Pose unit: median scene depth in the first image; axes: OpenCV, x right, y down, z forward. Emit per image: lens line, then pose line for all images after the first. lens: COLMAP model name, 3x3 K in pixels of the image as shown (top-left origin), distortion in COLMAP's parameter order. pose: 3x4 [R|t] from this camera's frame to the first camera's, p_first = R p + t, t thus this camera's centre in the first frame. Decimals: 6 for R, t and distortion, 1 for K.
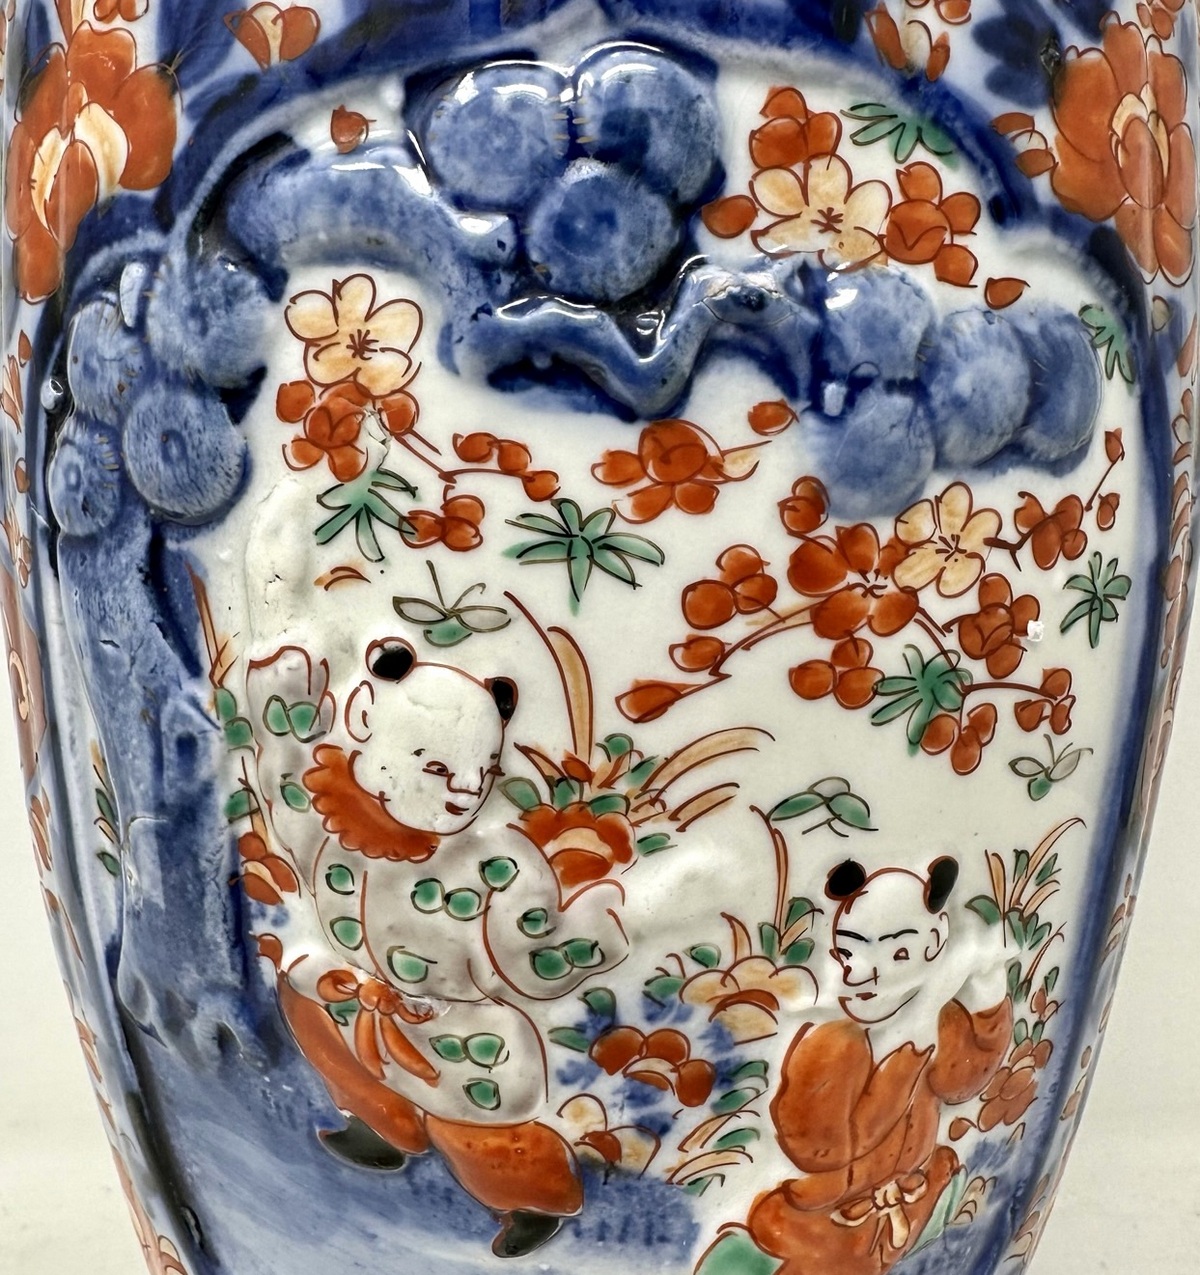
lens RADIAL K [[1419.6, 0, 509.2], [0, 1419.6, 654.8], [0, 0, 1]] dist [-0.010119, -0.028984]
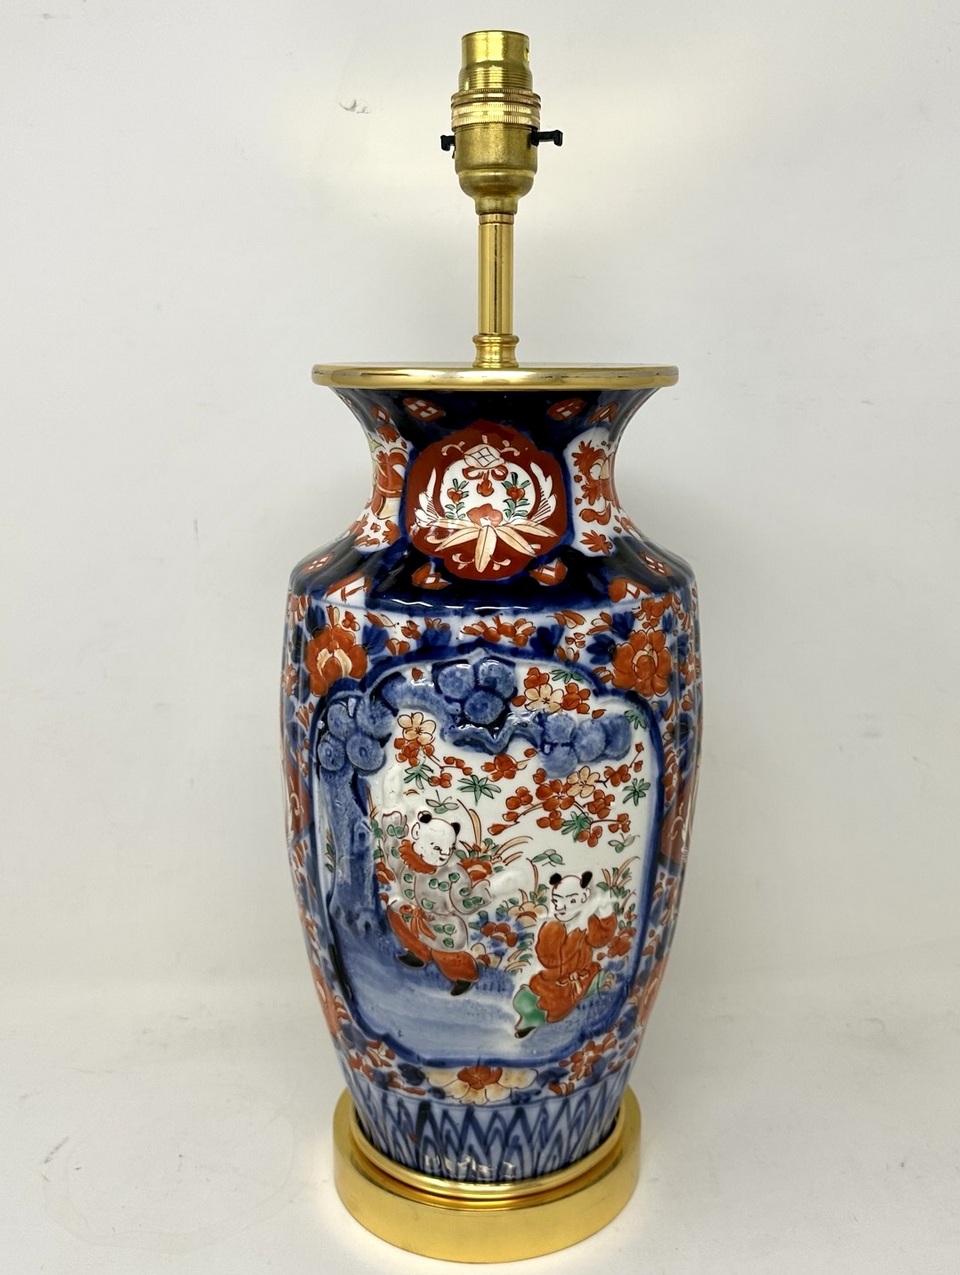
lens RADIAL K [[1278.0, 0, 527.6], [0, 1278.0, 526.3], [0, 0, 1]] dist [0.175761, -0.462916]
pose [[0.999472, 0.015325, 0.028651, 0.068376], [-0.014380, 0.999356, -0.032890, -0.602352], [-0.029137, 0.032460, 0.999048, -2.190103]]
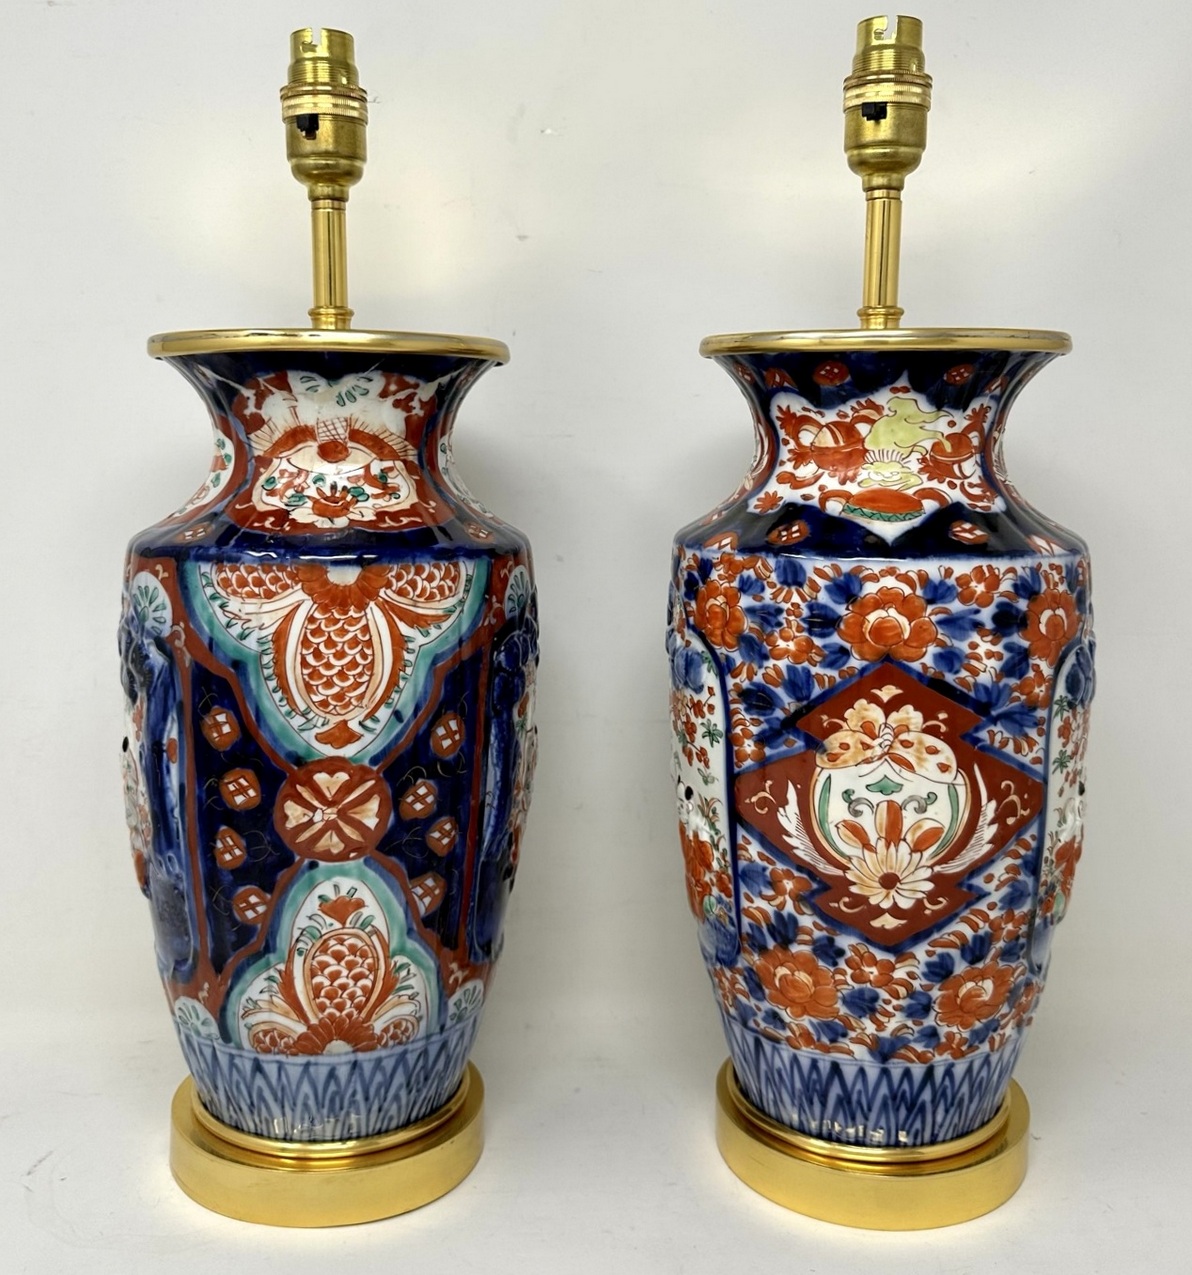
lens RADIAL K [[1377.9, 0, 596.0], [0, 1377.9, 637.5], [0, 0, 1]] dist [-0.250338, 1.201965]
pose [[-0.088169, 0.180188, -0.979673, 4.050328], [-0.179265, 0.964575, 0.193545, -0.950120], [0.979842, 0.192686, -0.052744, 0.919086]]
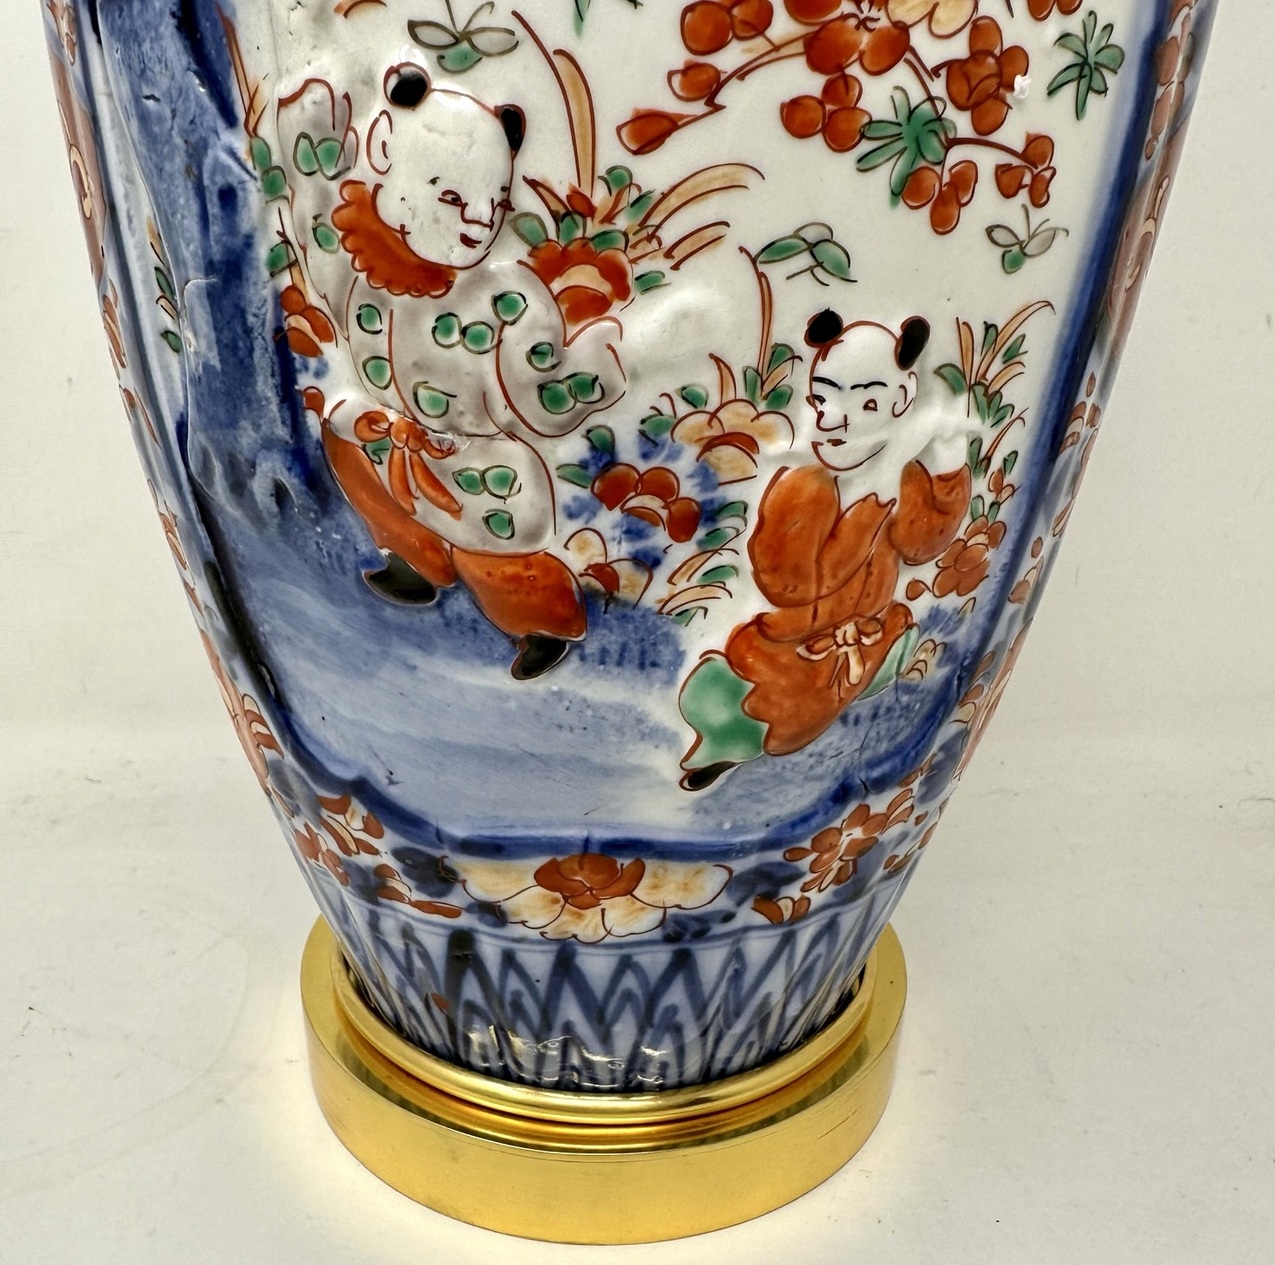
lens RADIAL K [[1269.1, 0, 576.3], [0, 1269.1, 773.3], [0, 0, 1]] dist [0.001075, -0.008473]
pose [[0.999764, 0.019010, -0.010535, 0.061439], [-0.015279, 0.959480, 0.281363, 0.220293], [0.015457, -0.281135, 0.959544, -0.055862]]
